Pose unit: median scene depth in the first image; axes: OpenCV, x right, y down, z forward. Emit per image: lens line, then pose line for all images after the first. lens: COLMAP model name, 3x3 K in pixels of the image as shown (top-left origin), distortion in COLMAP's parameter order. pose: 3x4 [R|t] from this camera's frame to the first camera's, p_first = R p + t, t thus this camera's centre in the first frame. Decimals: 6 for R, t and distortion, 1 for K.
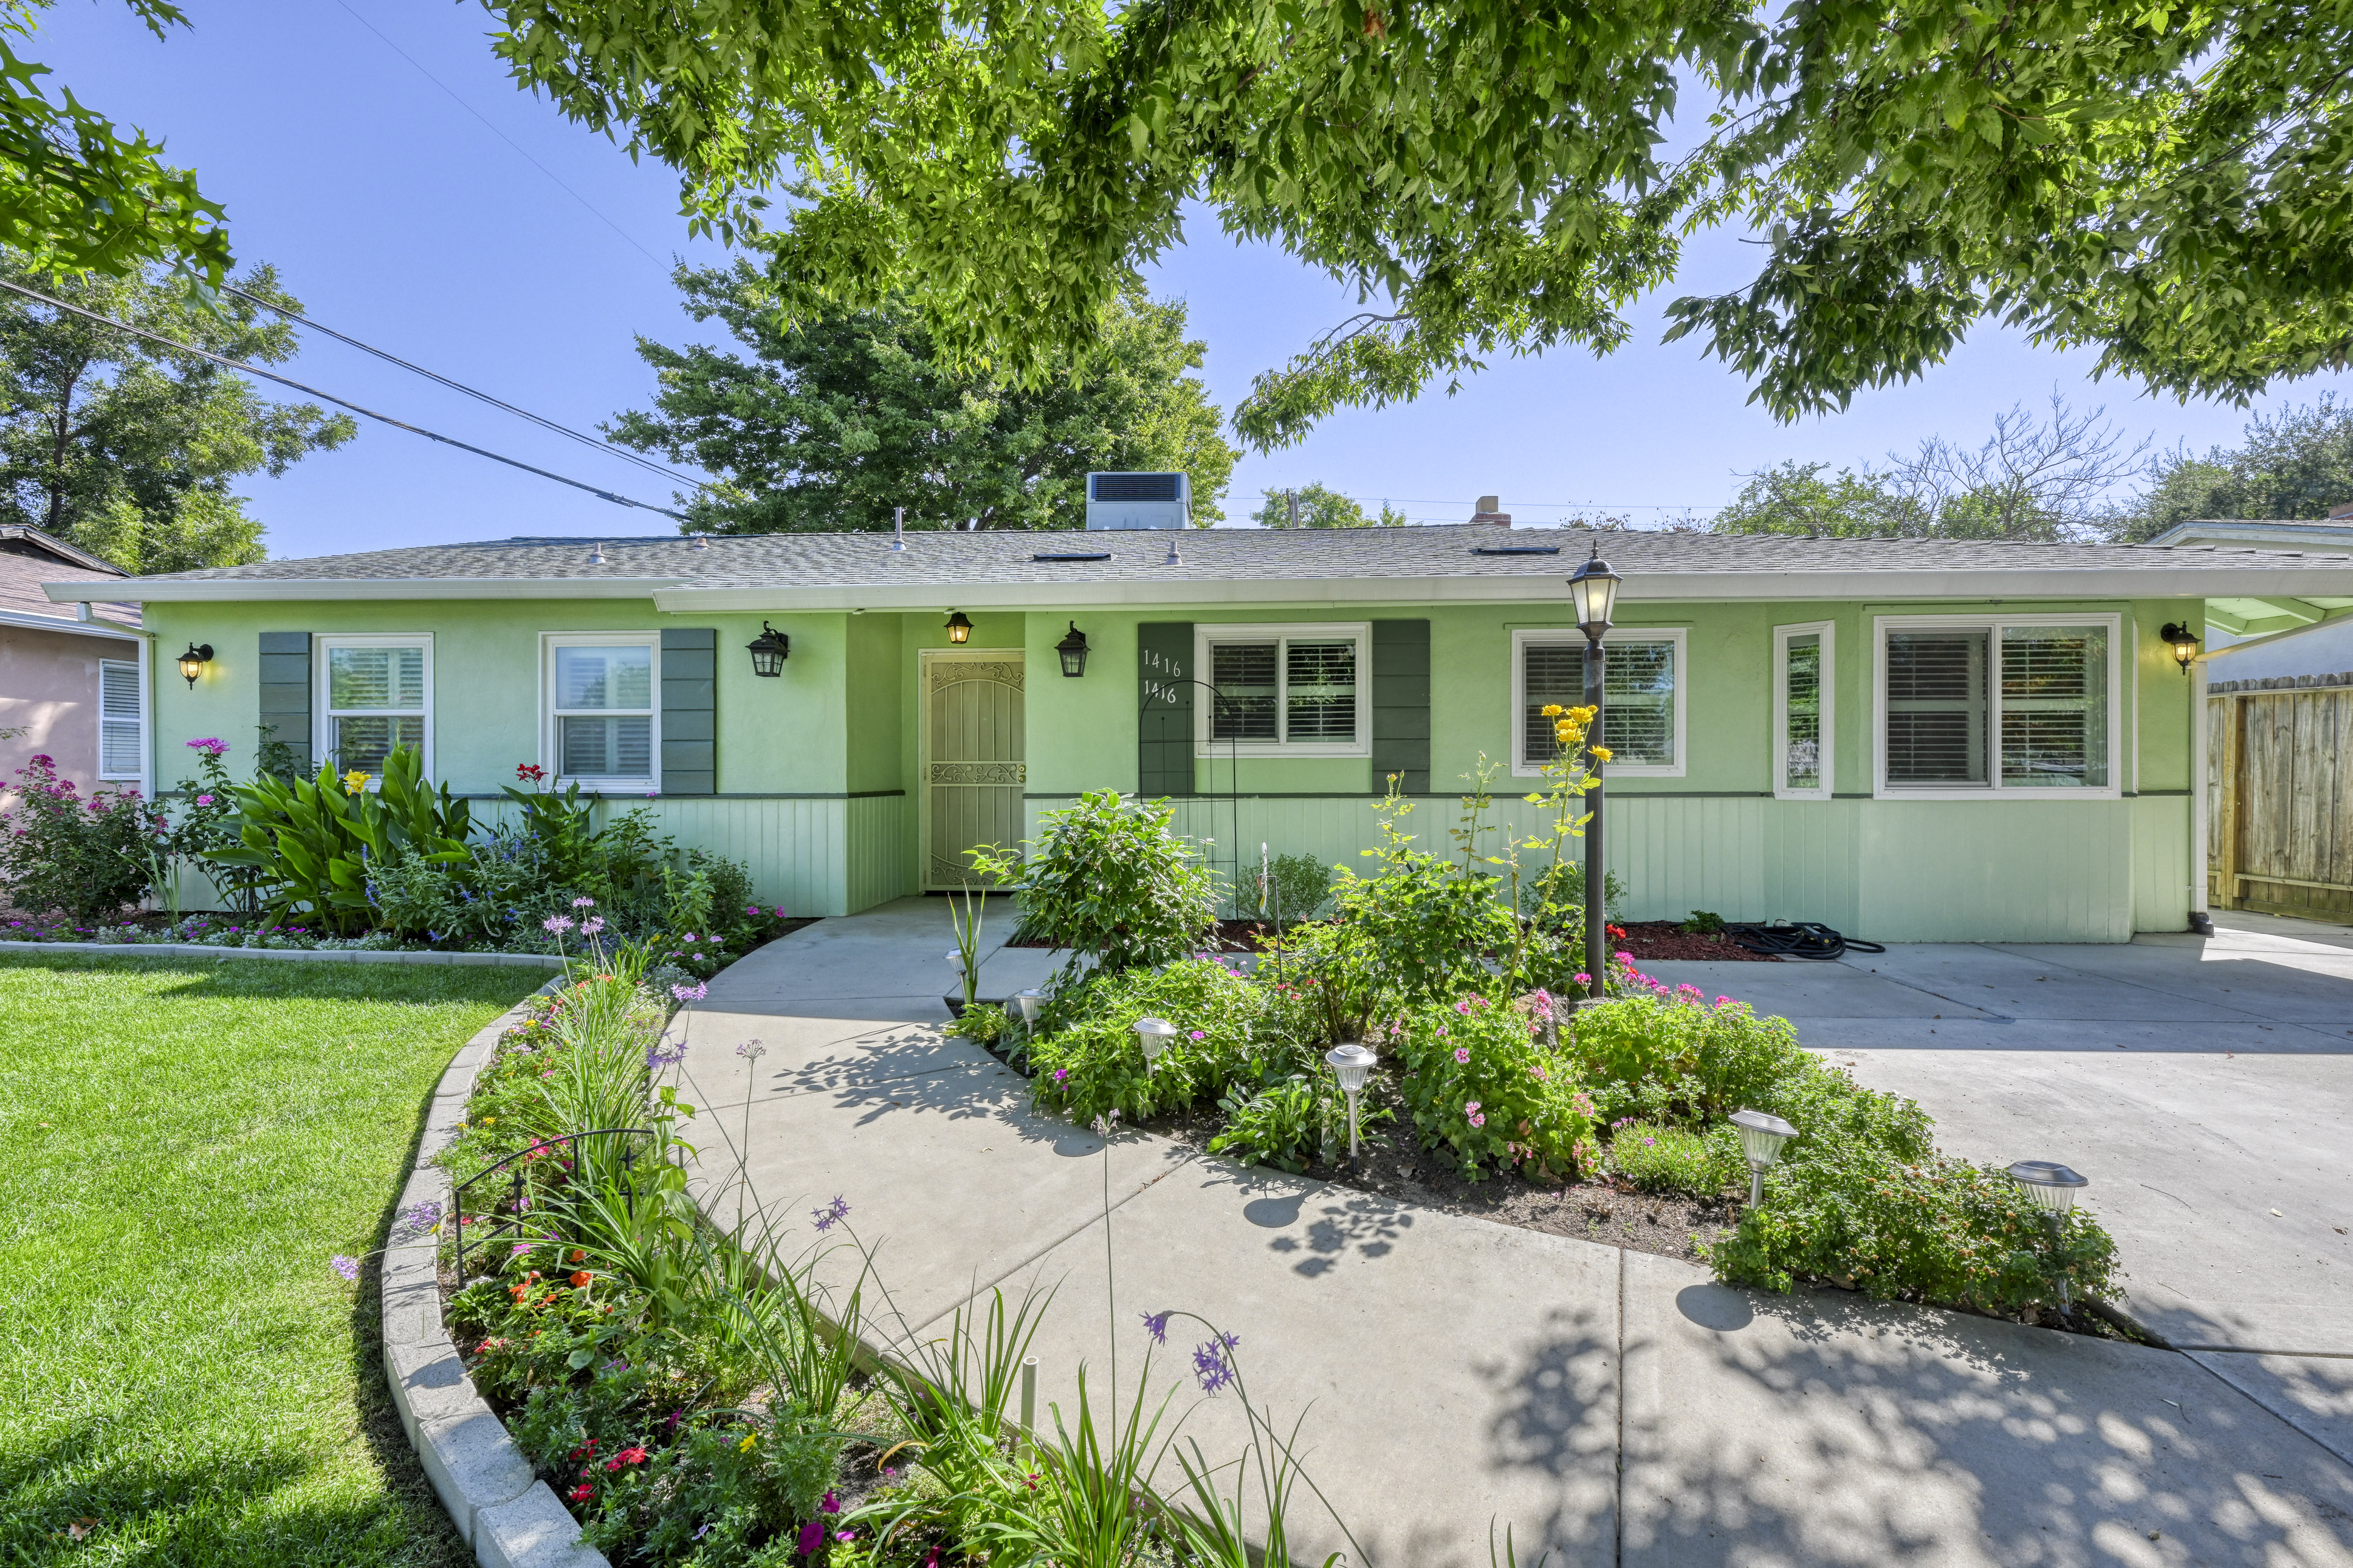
lens RADIAL K [[937.0, 0, 1175.5], [0, 937.0, 779.7], [0, 0, 1]] dist [-0.001860, 0.000343]
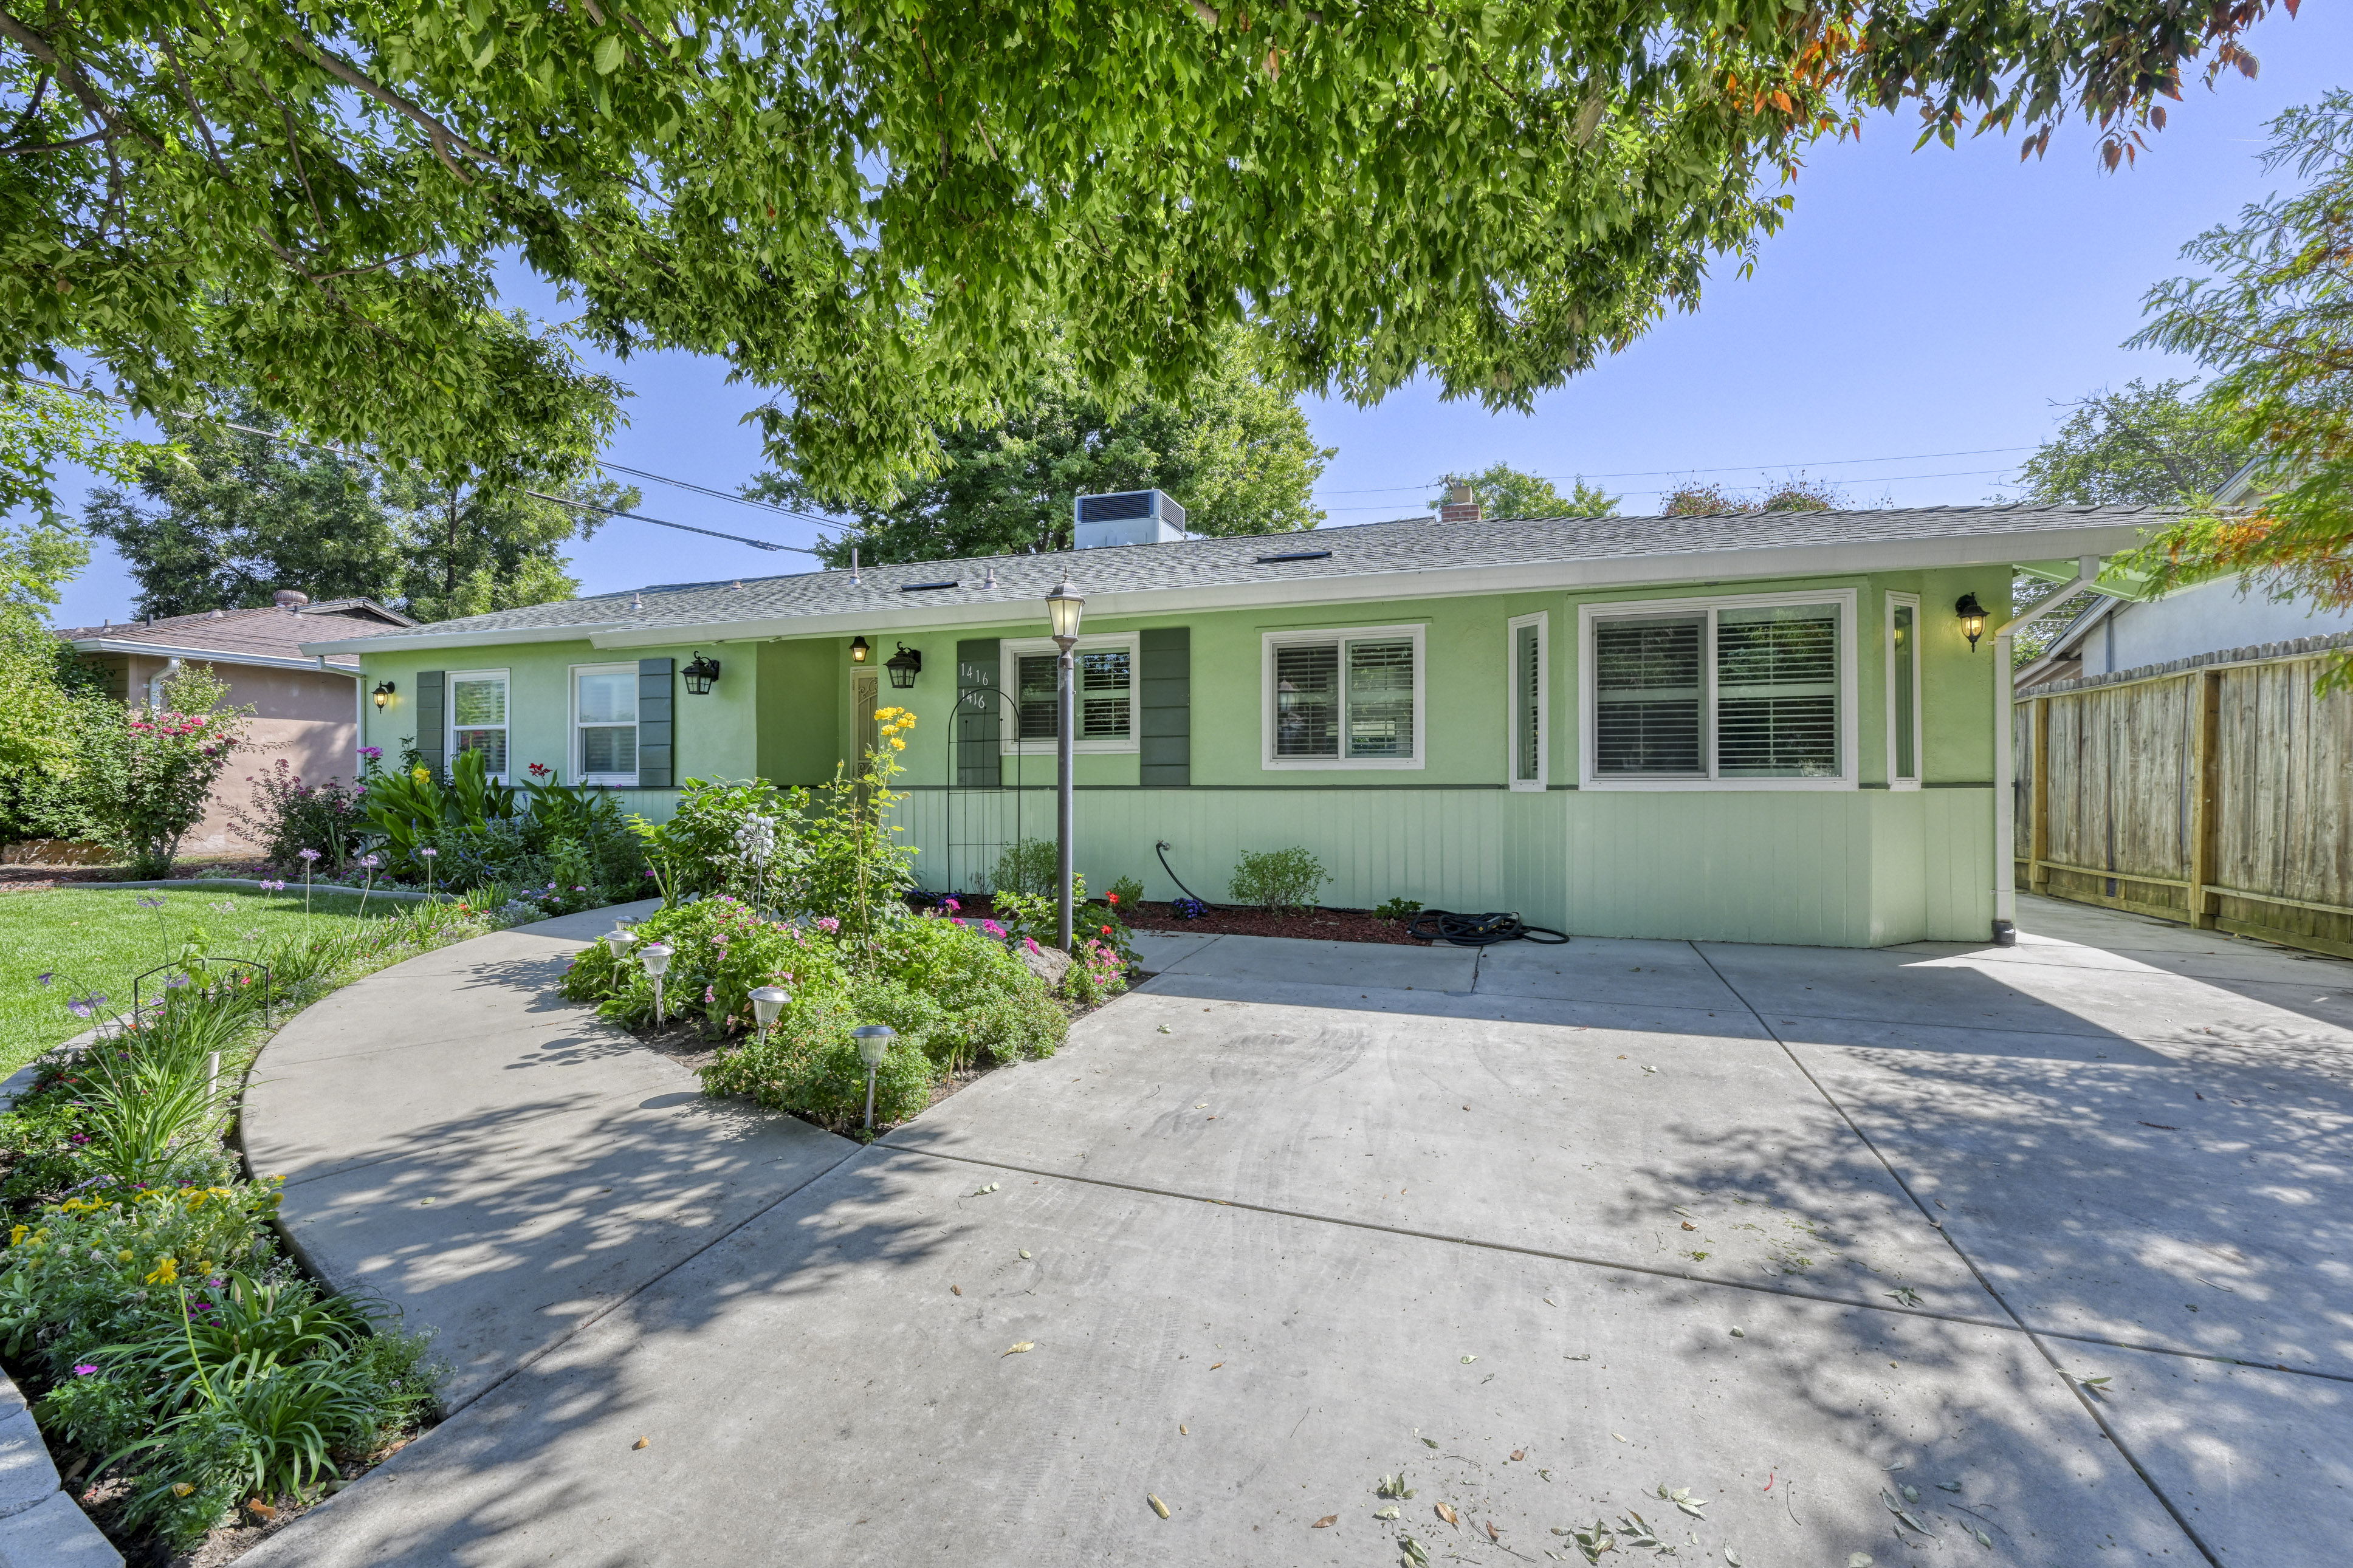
lens RADIAL K [[982.4, 0, 1194.2], [0, 982.4, 784.0], [0, 0, 1]] dist [-0.003464, 0.001284]
pose [[0.959702, -0.000313, -0.281020, 0.590383], [-0.000246, 0.999998, -0.001956, 0.014735], [0.281020, 0.001946, 0.959700, -0.096880]]
